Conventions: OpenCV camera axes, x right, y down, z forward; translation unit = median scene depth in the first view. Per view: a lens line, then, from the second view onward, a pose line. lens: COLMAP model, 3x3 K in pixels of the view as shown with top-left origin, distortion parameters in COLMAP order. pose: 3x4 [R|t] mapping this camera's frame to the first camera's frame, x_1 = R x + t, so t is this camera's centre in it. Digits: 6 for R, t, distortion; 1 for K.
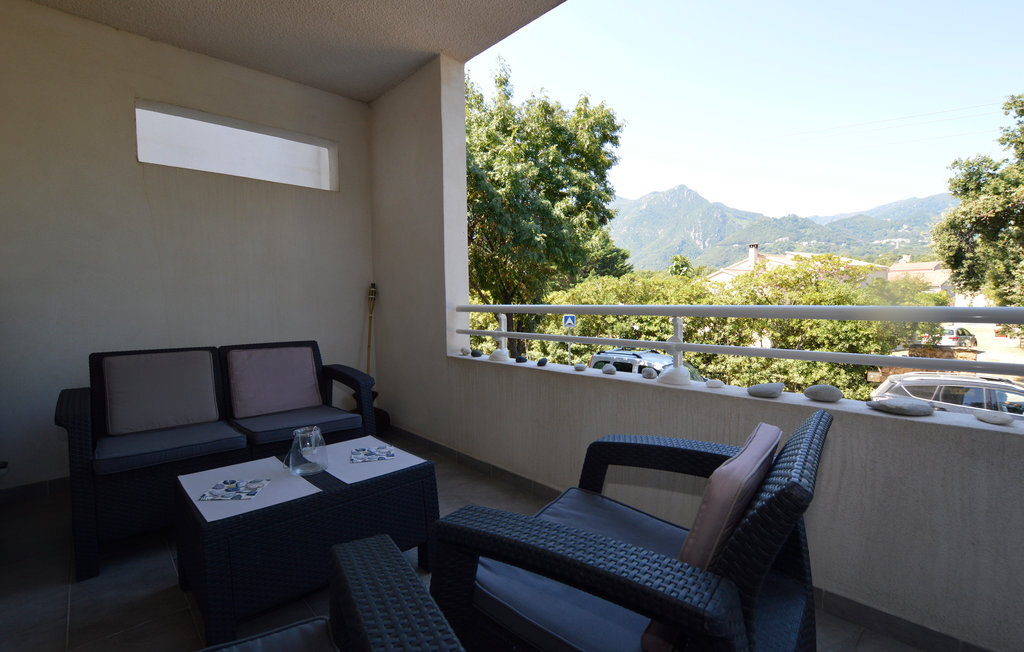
lens RADIAL K [[461.3, 0, 515.8], [0, 461.3, 325.7], [0, 0, 1]] dist [-0.003802, -0.000480]
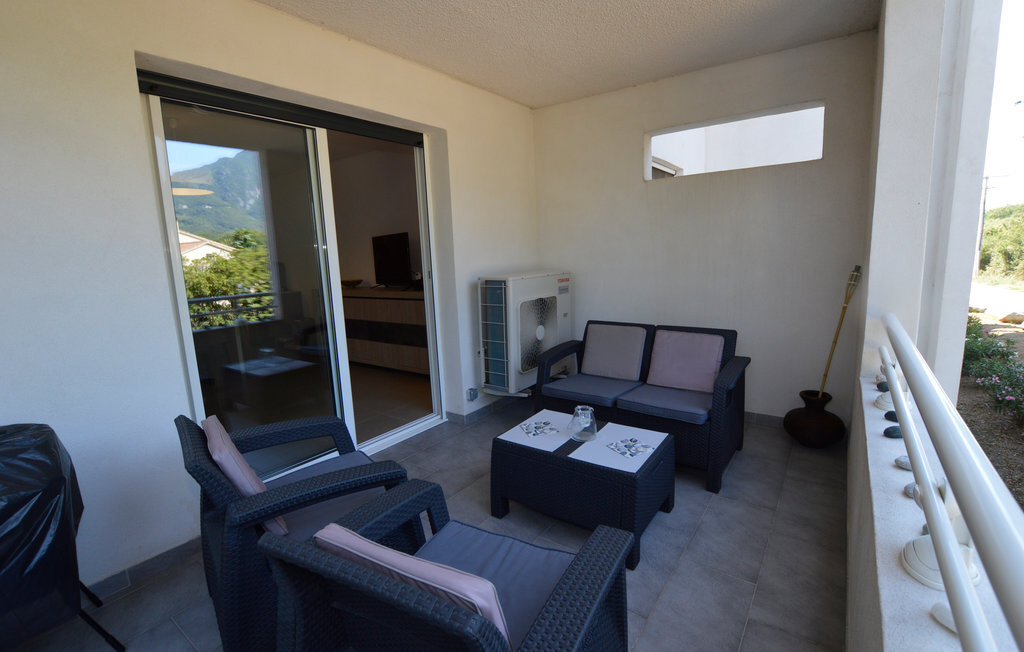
lens RADIAL K [[461.3, 0, 515.8], [0, 461.3, 325.7], [0, 0, 1]] dist [-0.003802, -0.000480]
pose [[0.185632, 0.151214, -0.970915, 0.591902], [-0.015317, 0.988413, 0.151011, -0.158632], [0.982500, -0.013161, 0.185797, 0.436674]]
